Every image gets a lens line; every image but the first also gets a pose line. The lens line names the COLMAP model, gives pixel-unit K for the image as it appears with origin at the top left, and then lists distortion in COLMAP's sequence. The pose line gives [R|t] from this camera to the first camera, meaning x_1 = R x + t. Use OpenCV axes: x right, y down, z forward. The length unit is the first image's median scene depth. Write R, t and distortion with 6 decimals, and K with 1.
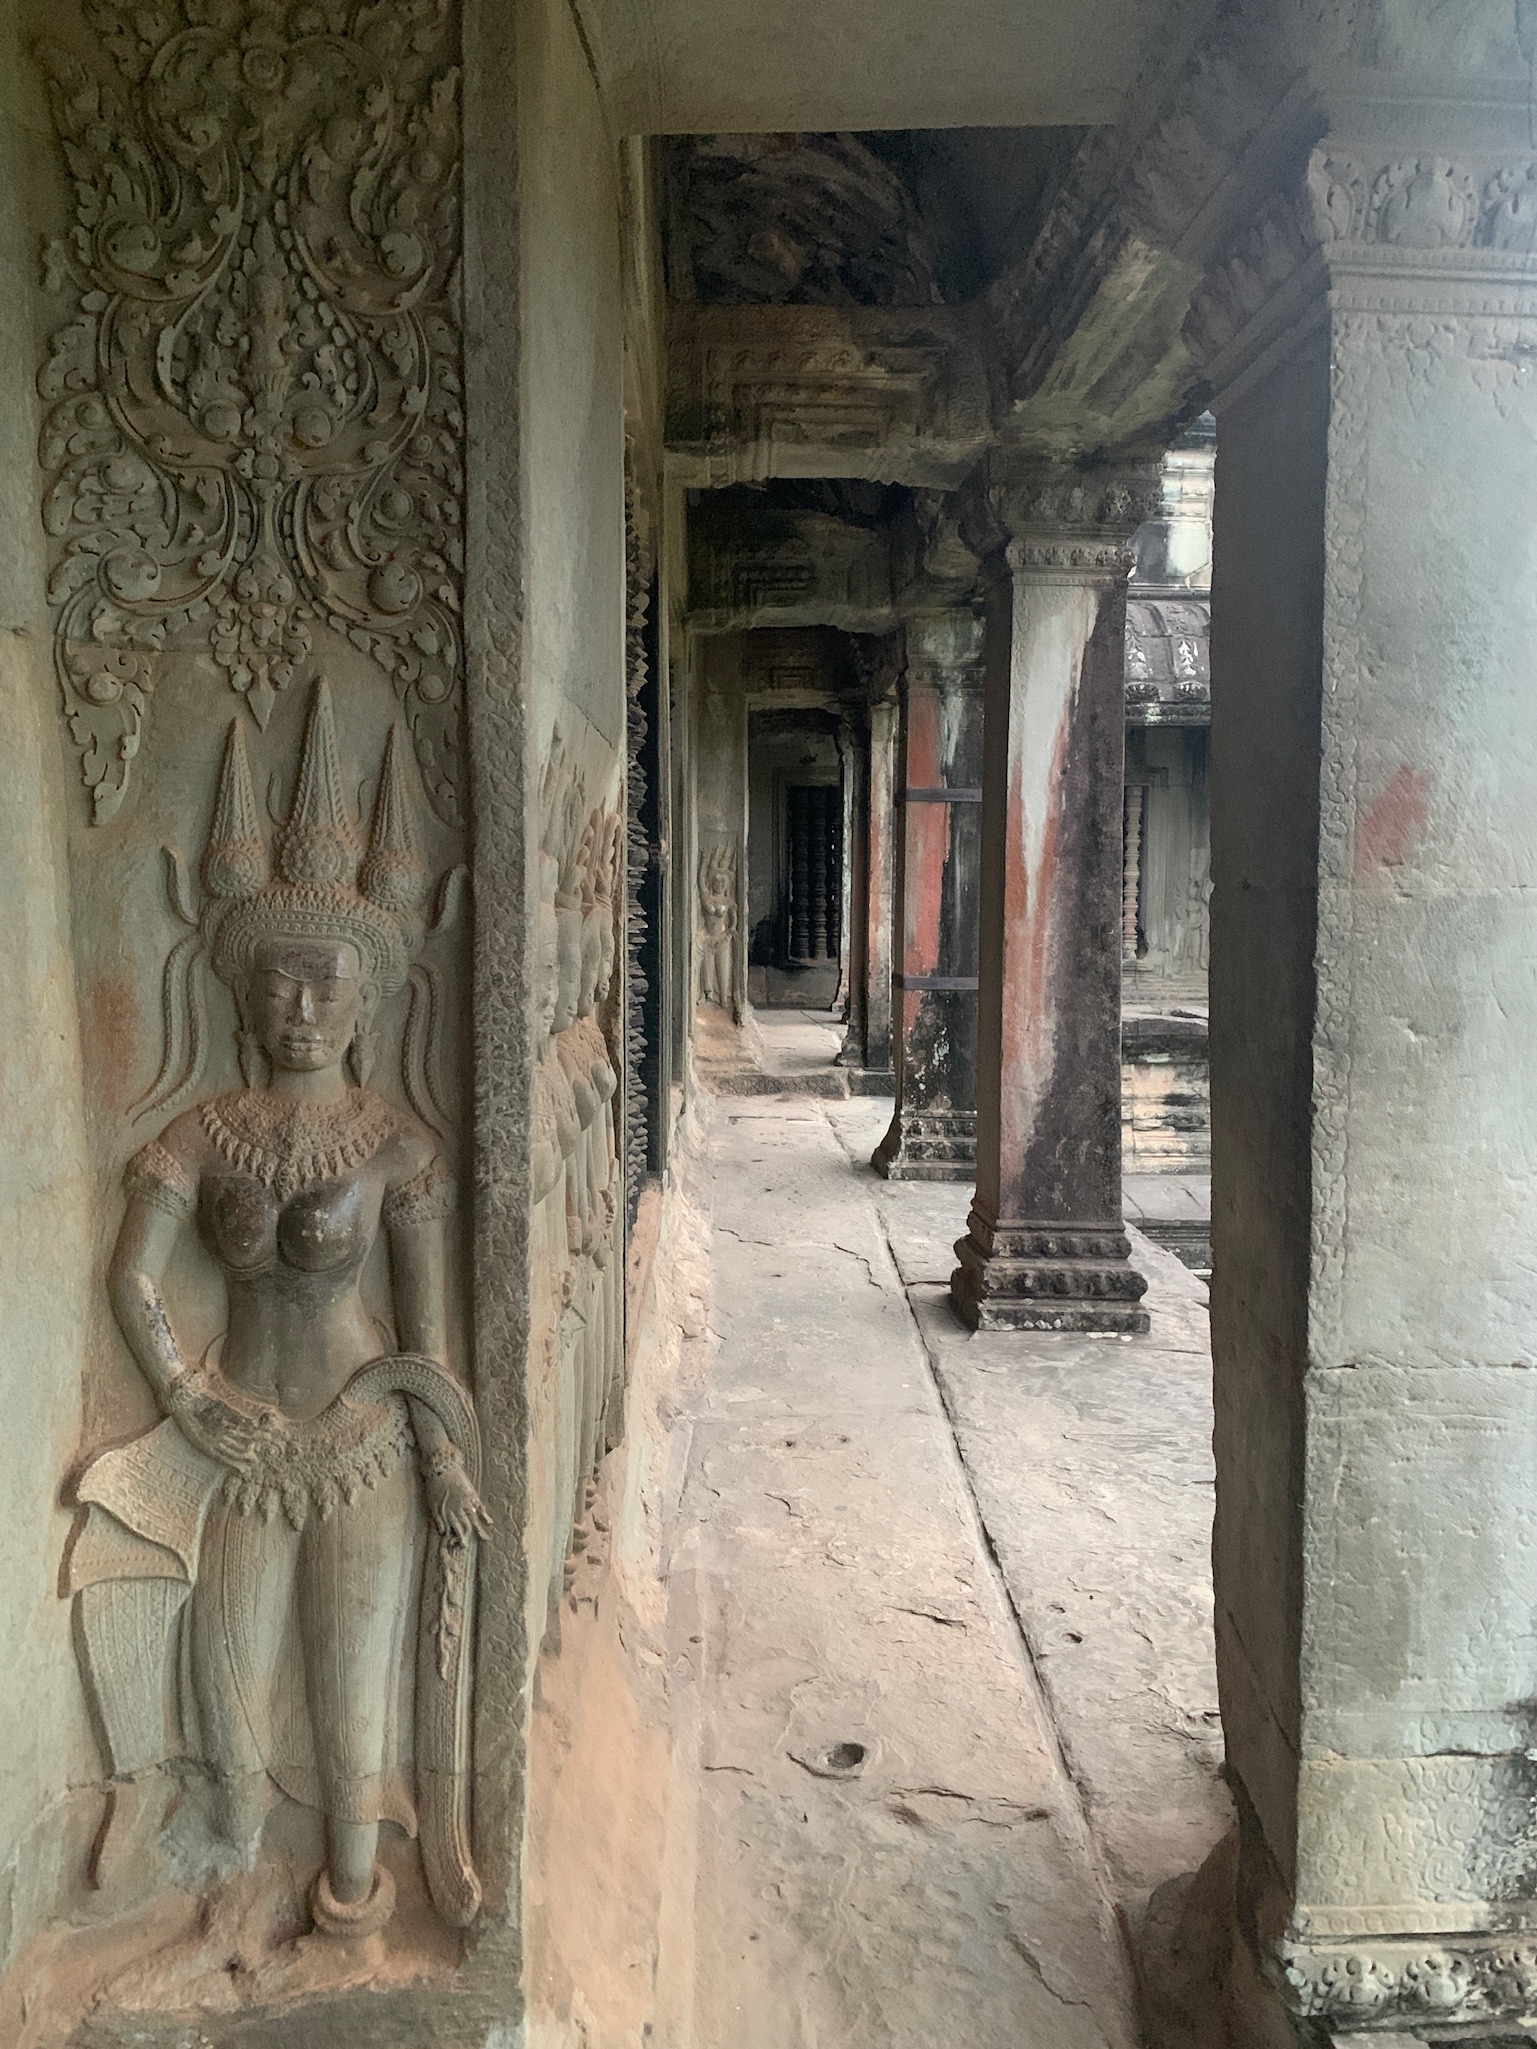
lens RADIAL K [[1558.0, 0, 772.0], [0, 1558.0, 1022.1], [0, 0, 1]] dist [0.004077, 0.000091]
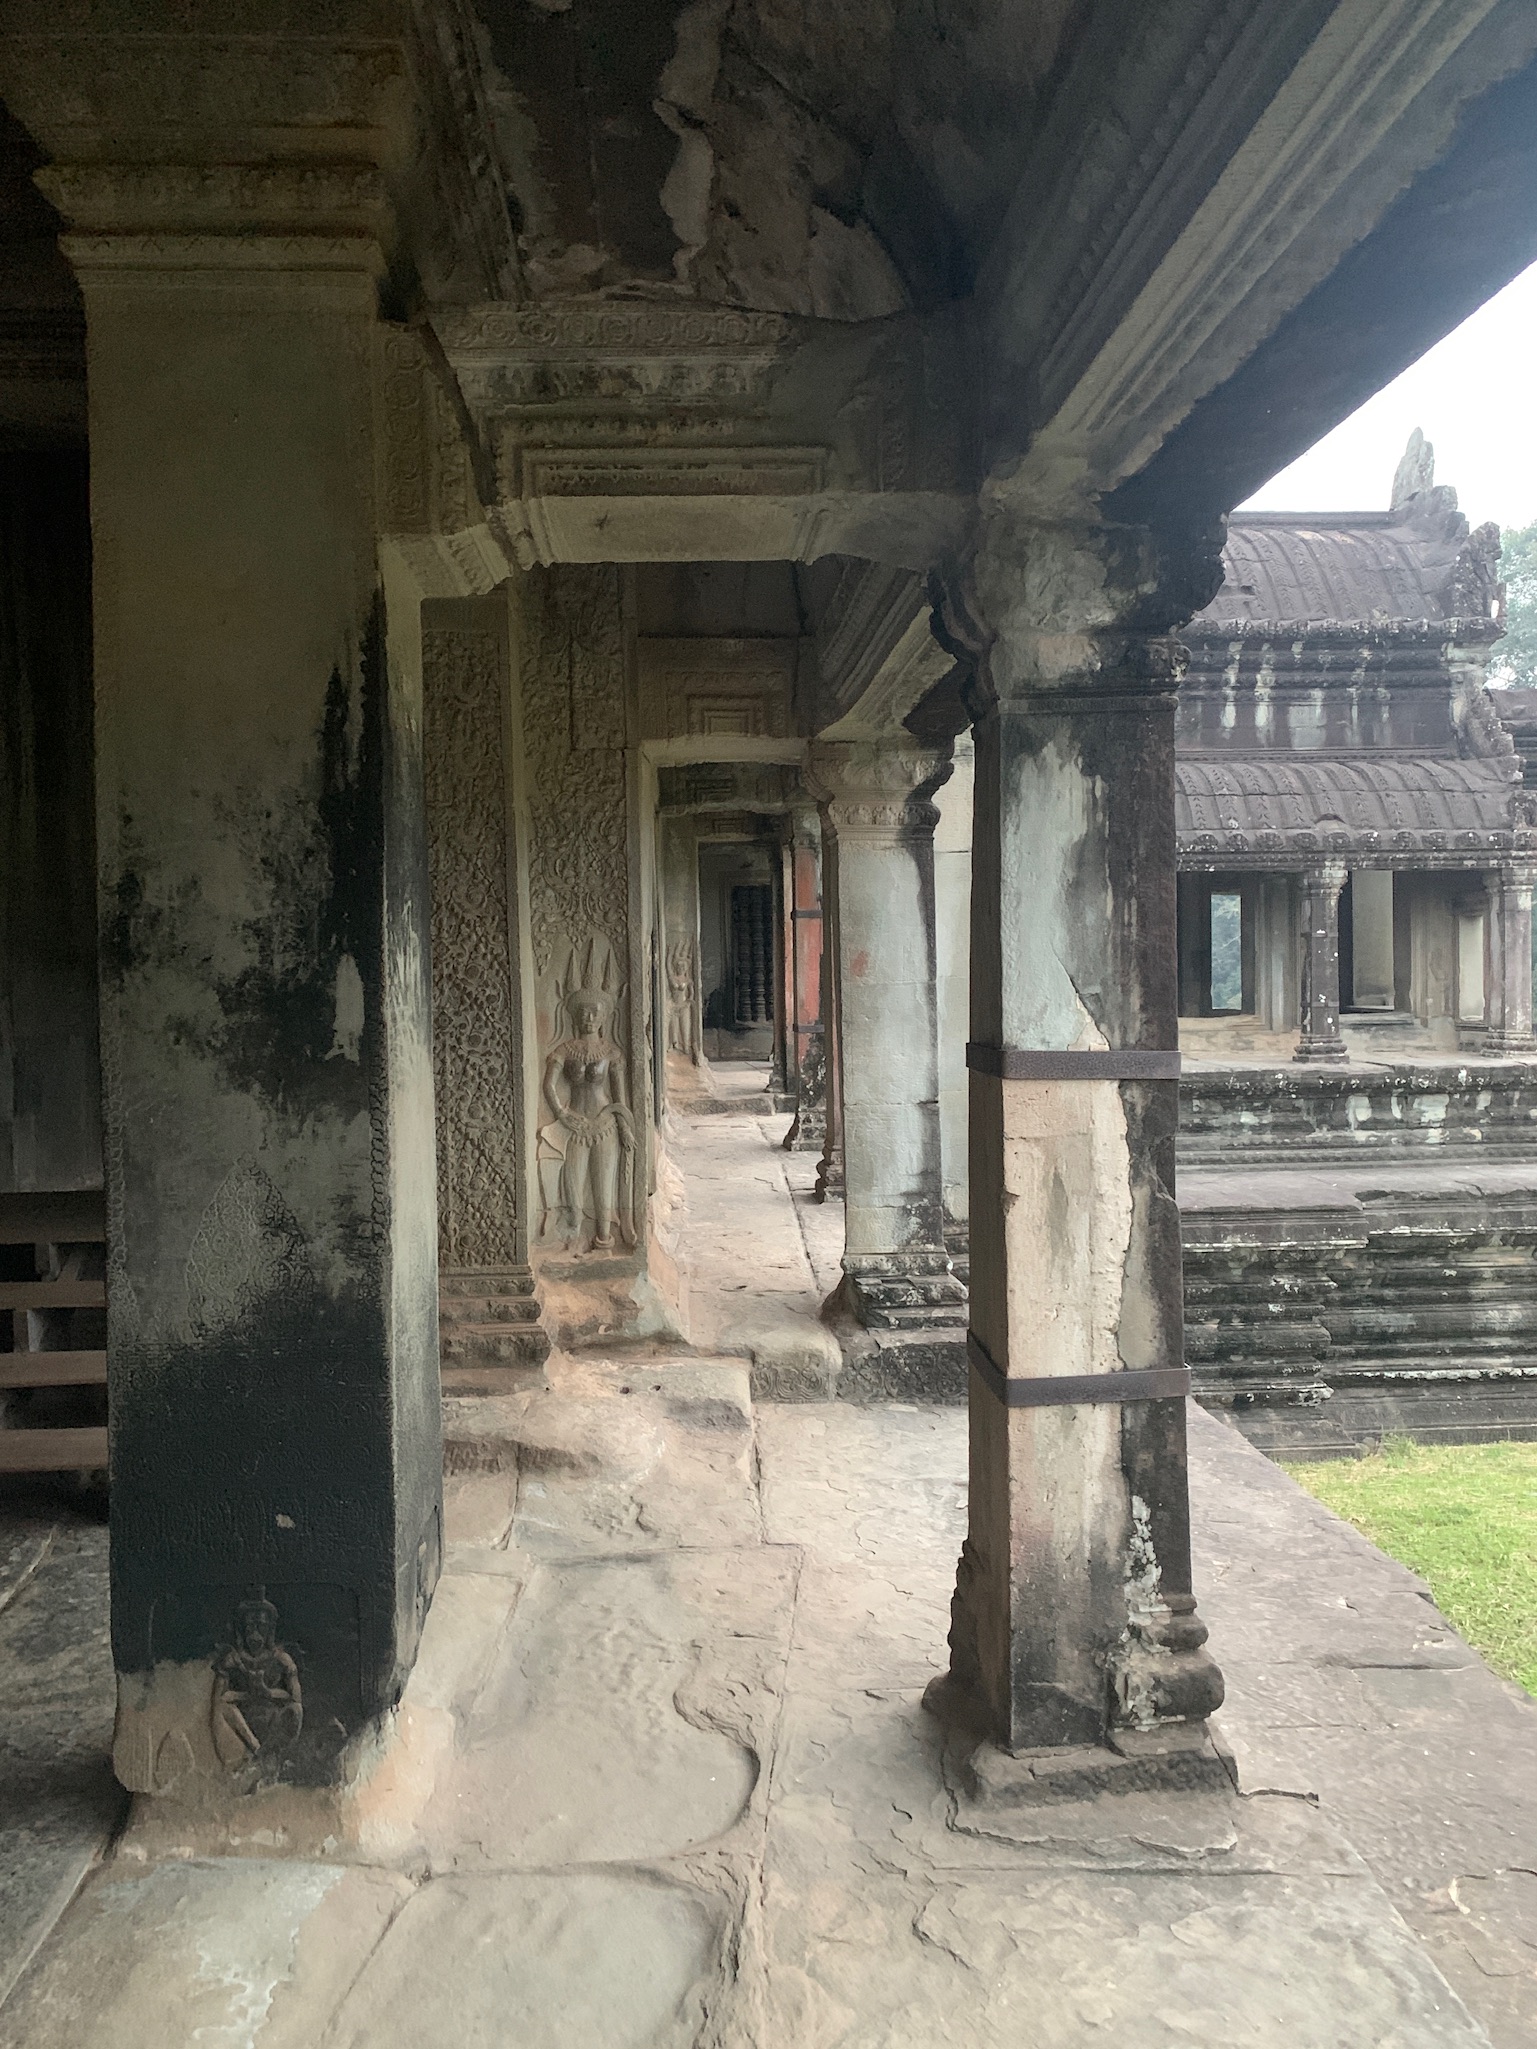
lens RADIAL K [[1558.0, 0, 764.1], [0, 1558.0, 1023.6], [0, 0, 1]] dist [0.004077, 0.000091]
pose [[0.999419, -0.025655, 0.022450, 0.060537], [0.026622, 0.998680, -0.043915, 0.179996], [-0.021294, 0.044487, 0.998783, -2.827241]]
